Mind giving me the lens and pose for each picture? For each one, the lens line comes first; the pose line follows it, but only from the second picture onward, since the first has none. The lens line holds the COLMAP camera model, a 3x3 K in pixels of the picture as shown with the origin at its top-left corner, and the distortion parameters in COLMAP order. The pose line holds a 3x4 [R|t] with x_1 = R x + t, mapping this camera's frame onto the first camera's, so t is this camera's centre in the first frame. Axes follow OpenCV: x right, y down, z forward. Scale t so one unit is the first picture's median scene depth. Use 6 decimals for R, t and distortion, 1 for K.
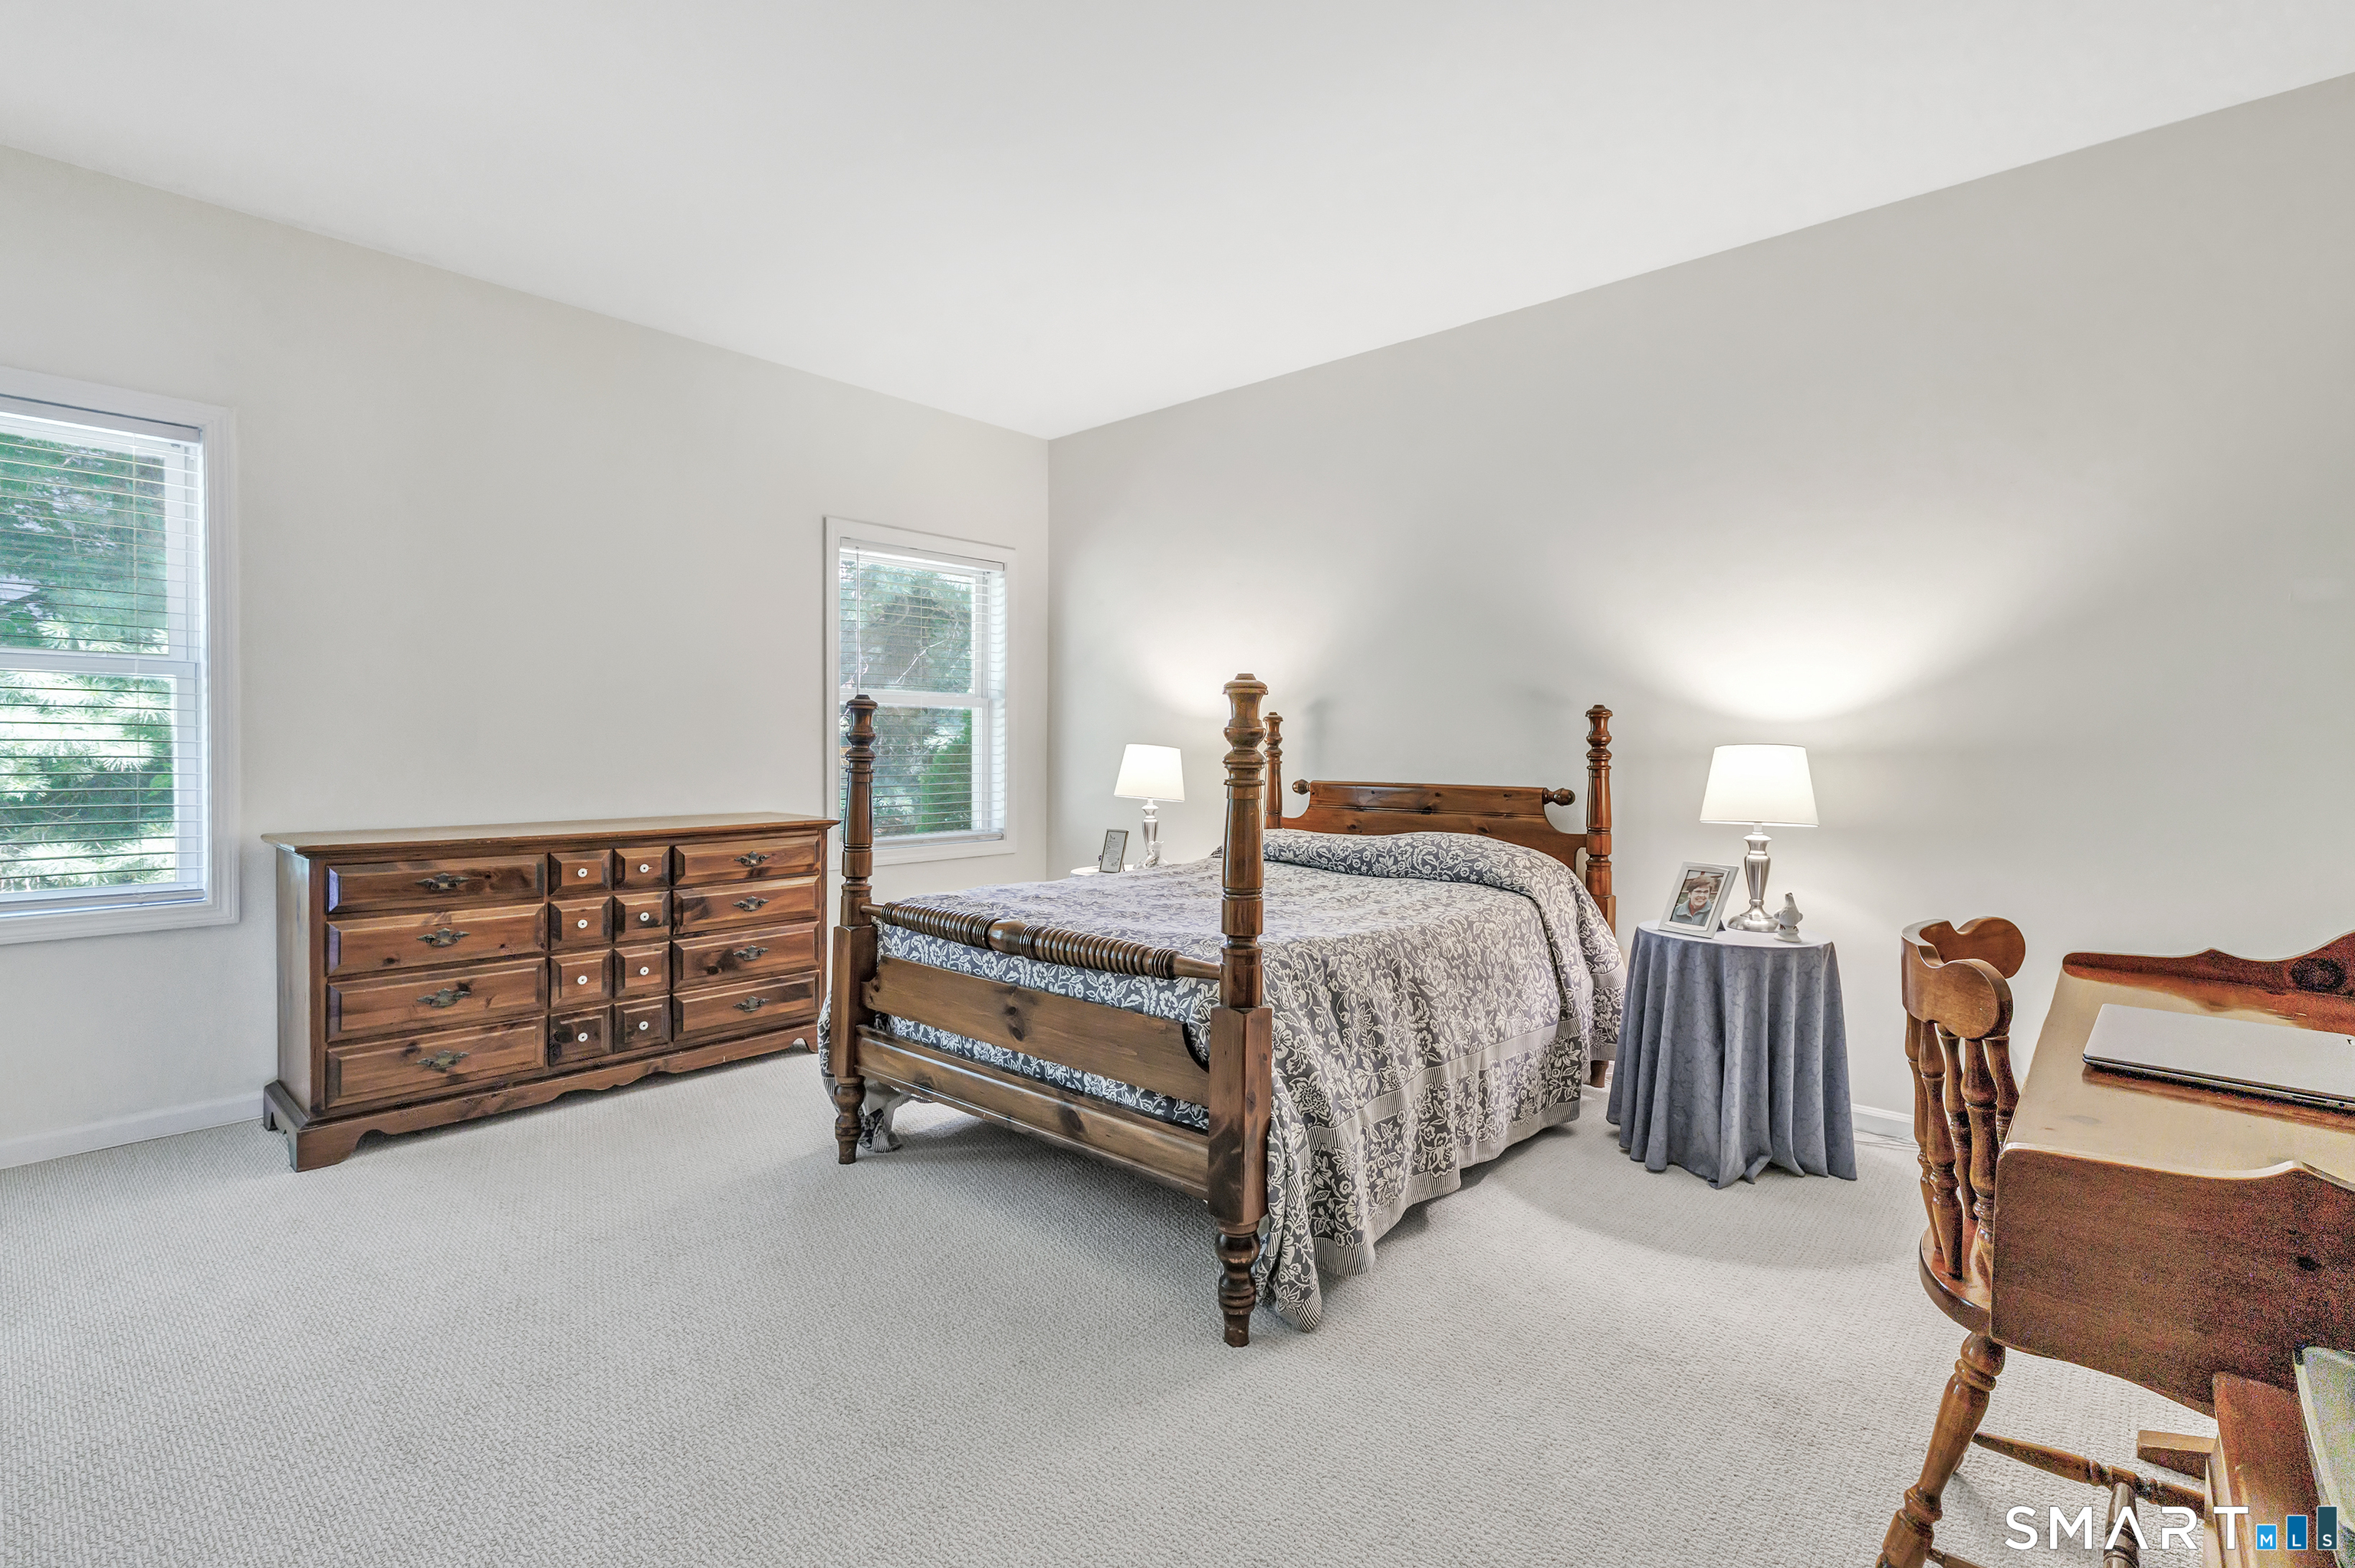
lens RADIAL K [[1046.5, 0, 1212.8], [0, 1046.5, 779.4], [0, 0, 1]] dist [0.001709, 0.000372]
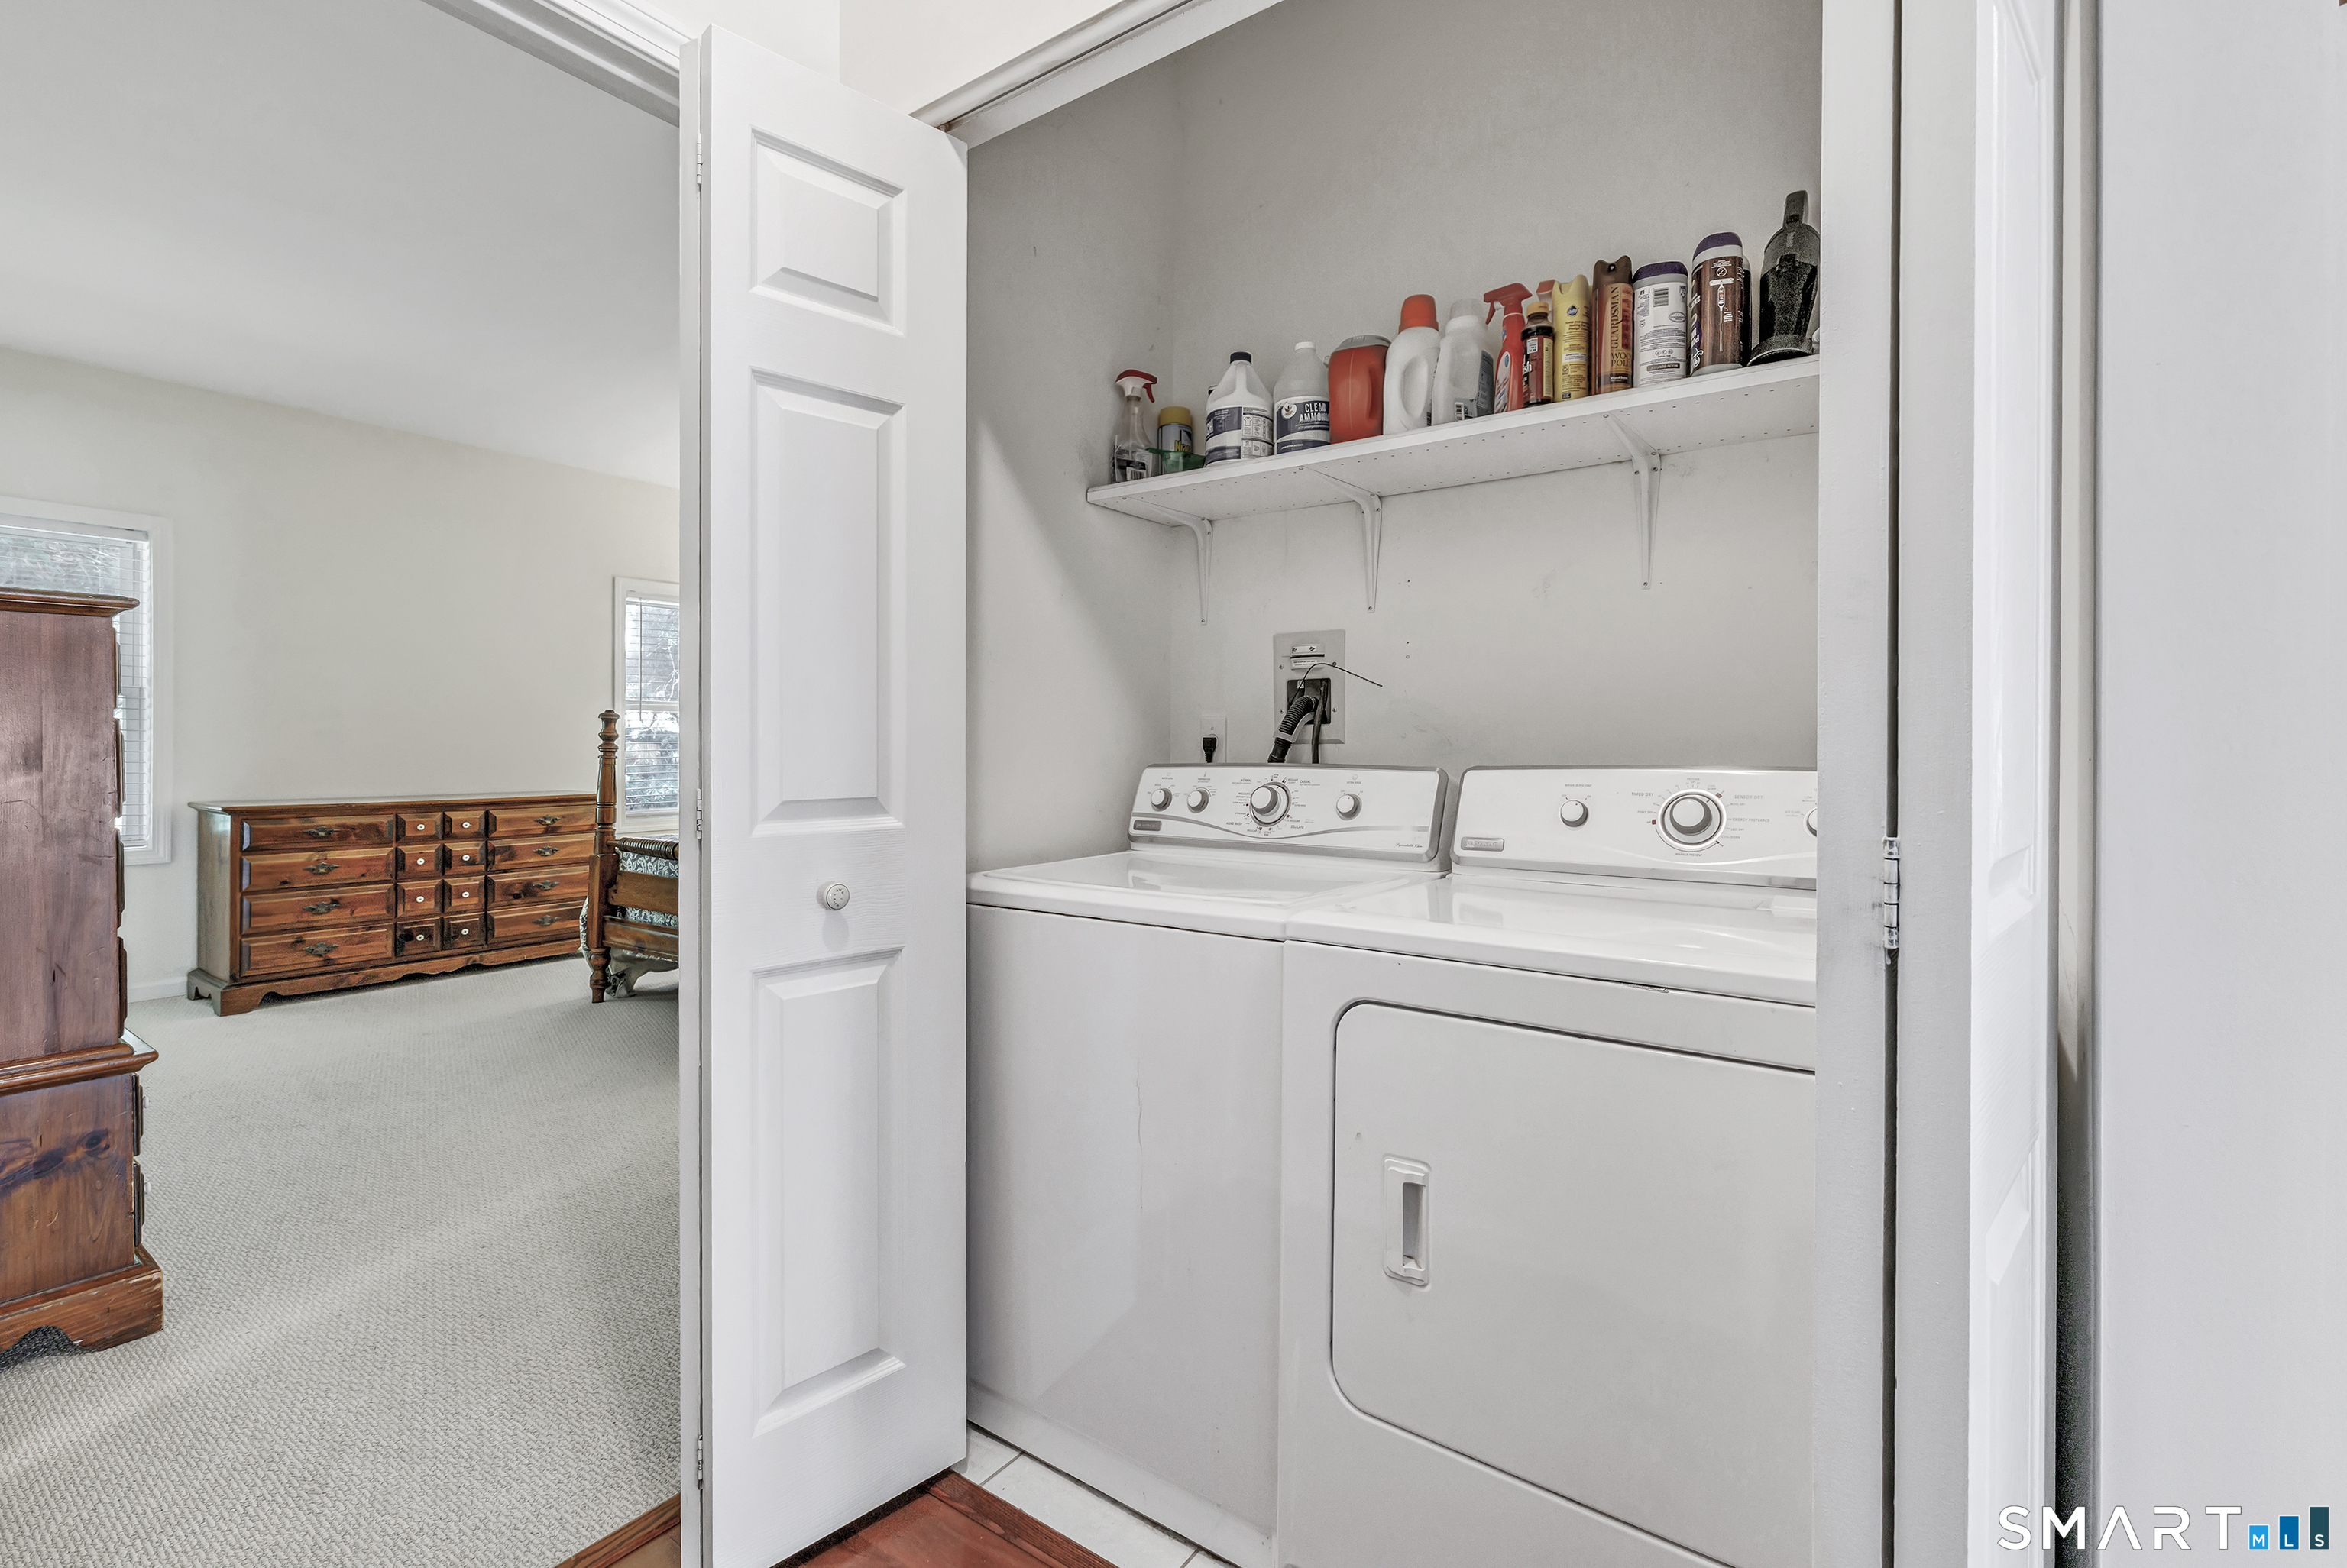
lens RADIAL K [[1020.6, 0, 1191.7], [0, 1020.6, 754.0], [0, 0, 1]] dist [0.011123, 0.000678]
pose [[0.995127, -0.005627, 0.098440, 0.368695], [0.007670, 0.999763, -0.020392, 0.023884], [-0.098302, 0.021048, 0.994934, -0.601108]]
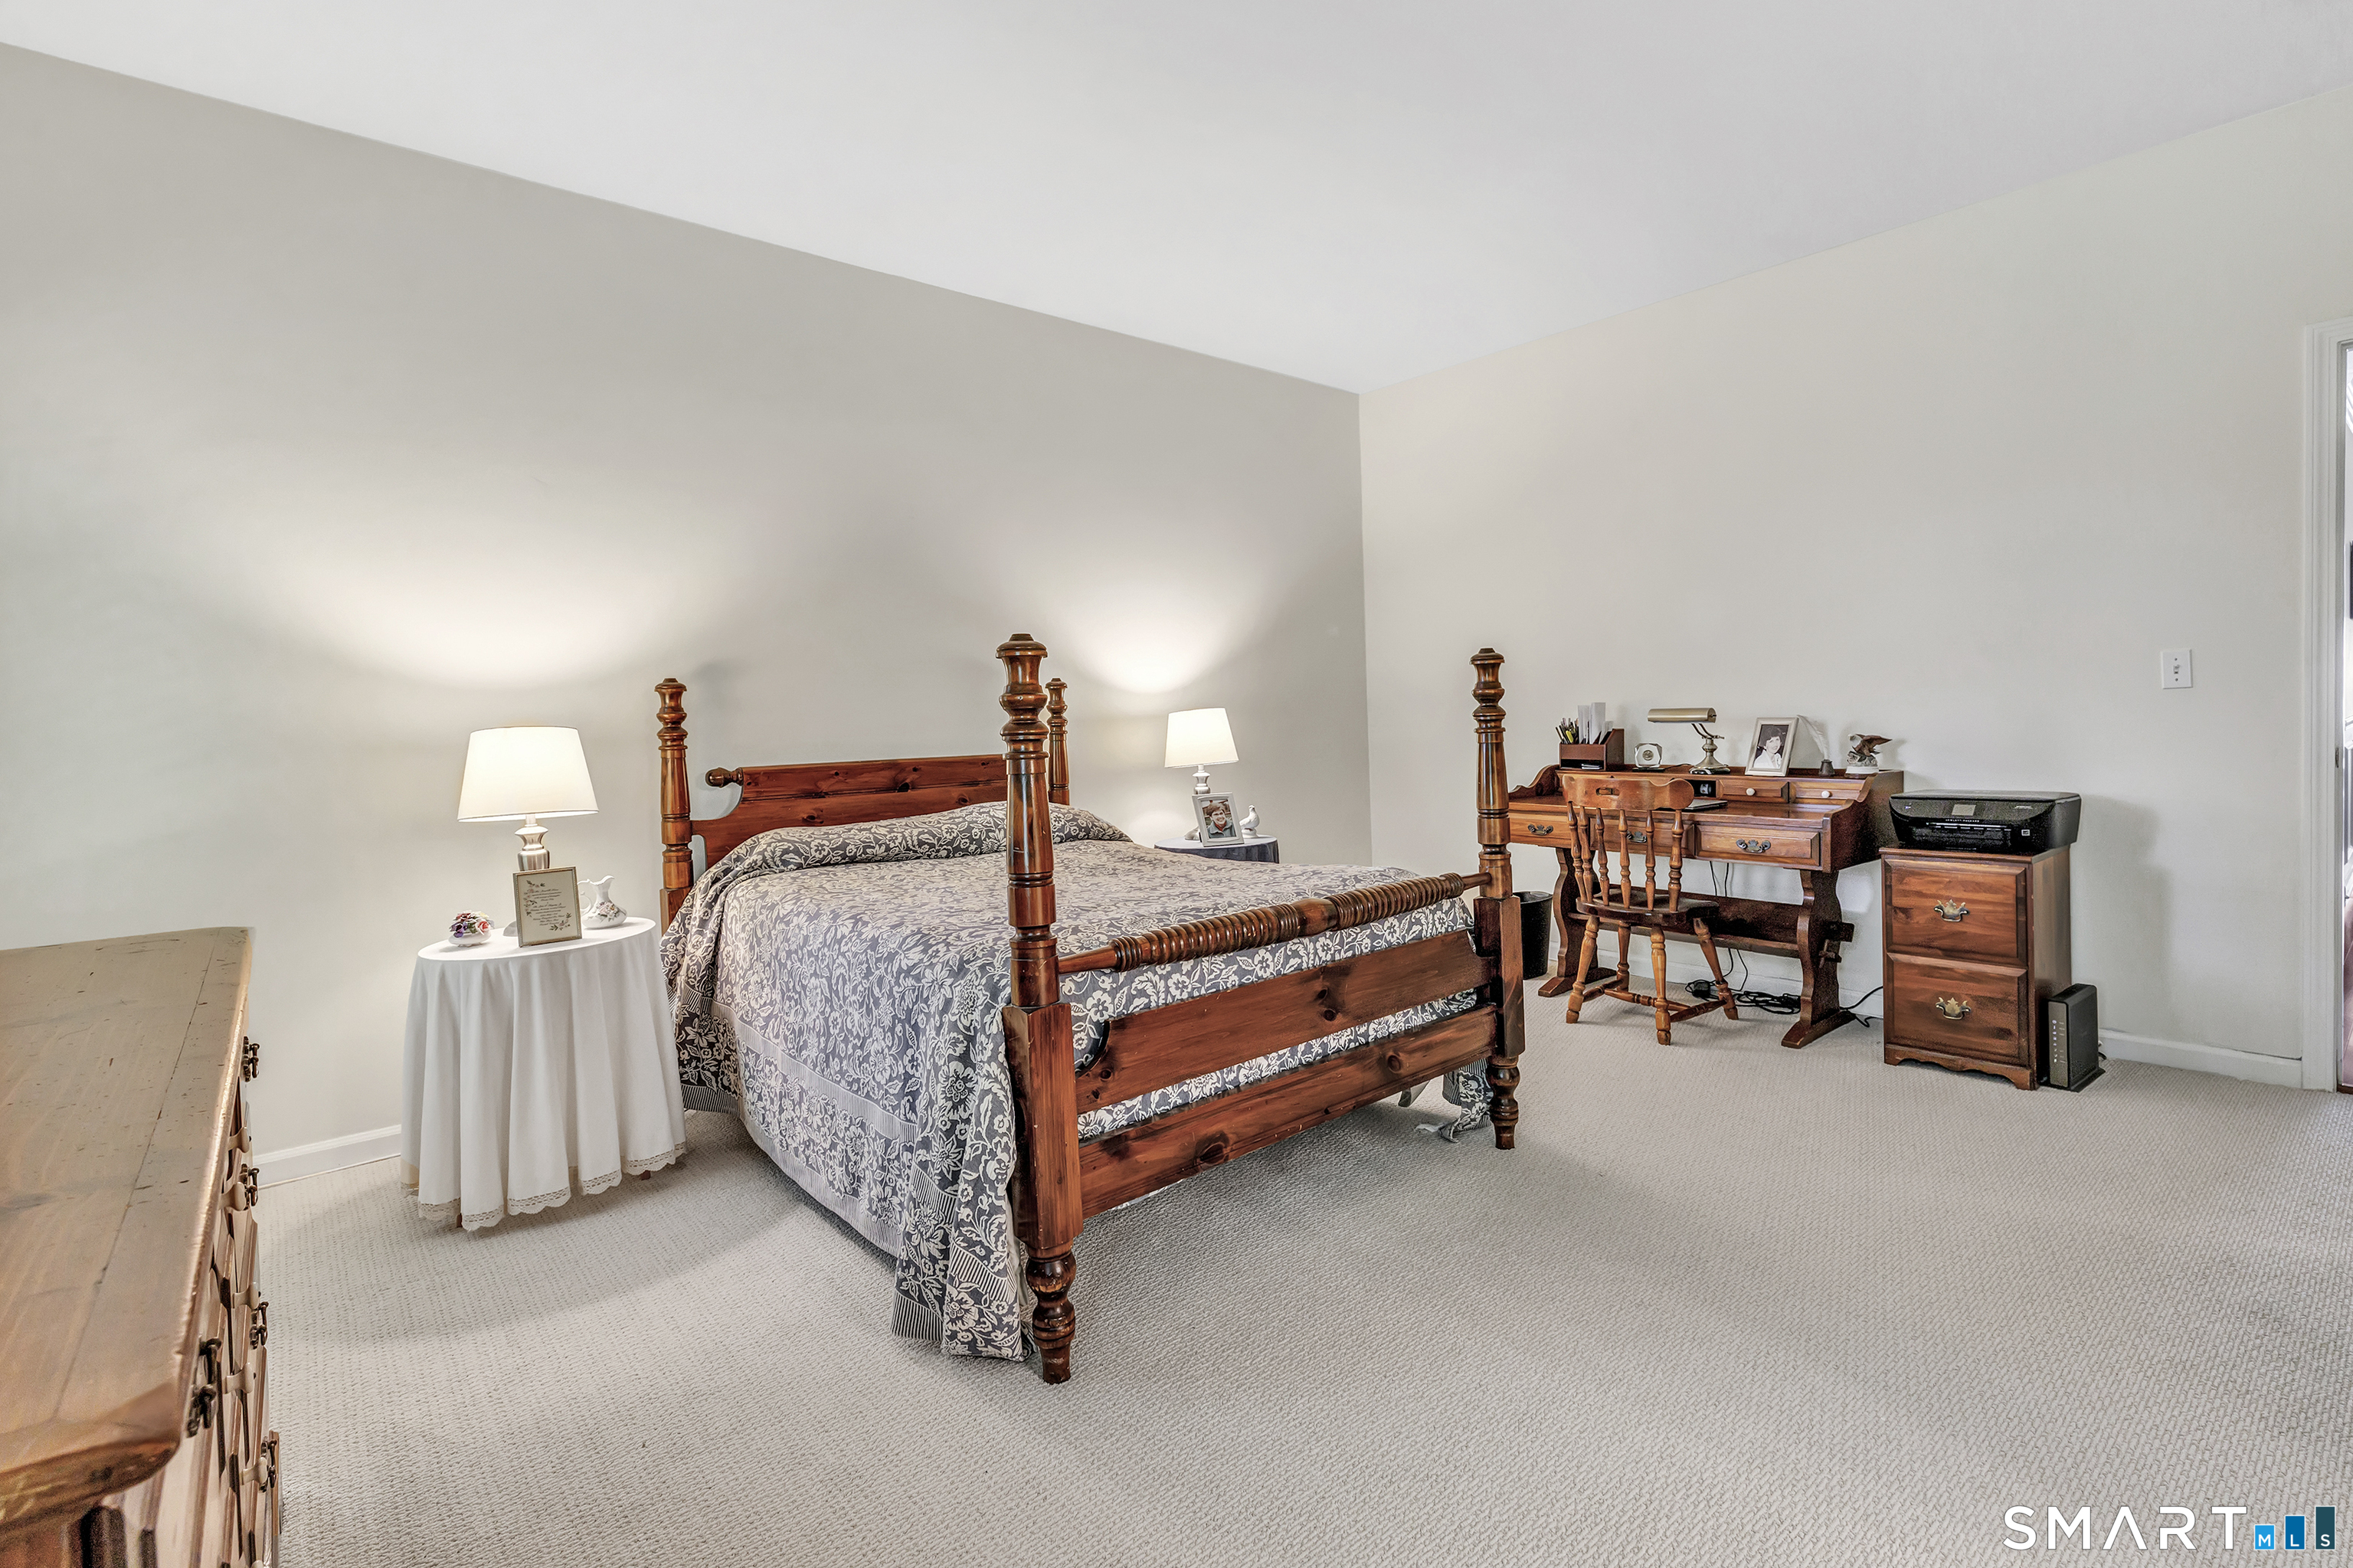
lens RADIAL K [[1084.7, 0, 1180.0], [0, 1084.7, 755.6], [0, 0, 1]] dist [0.000361, 0.000158]
pose [[0.161100, -0.043153, 0.985994, -0.892971], [0.059478, 0.997652, 0.033945, -0.021856], [-0.985144, 0.053176, 0.163289, 0.746979]]
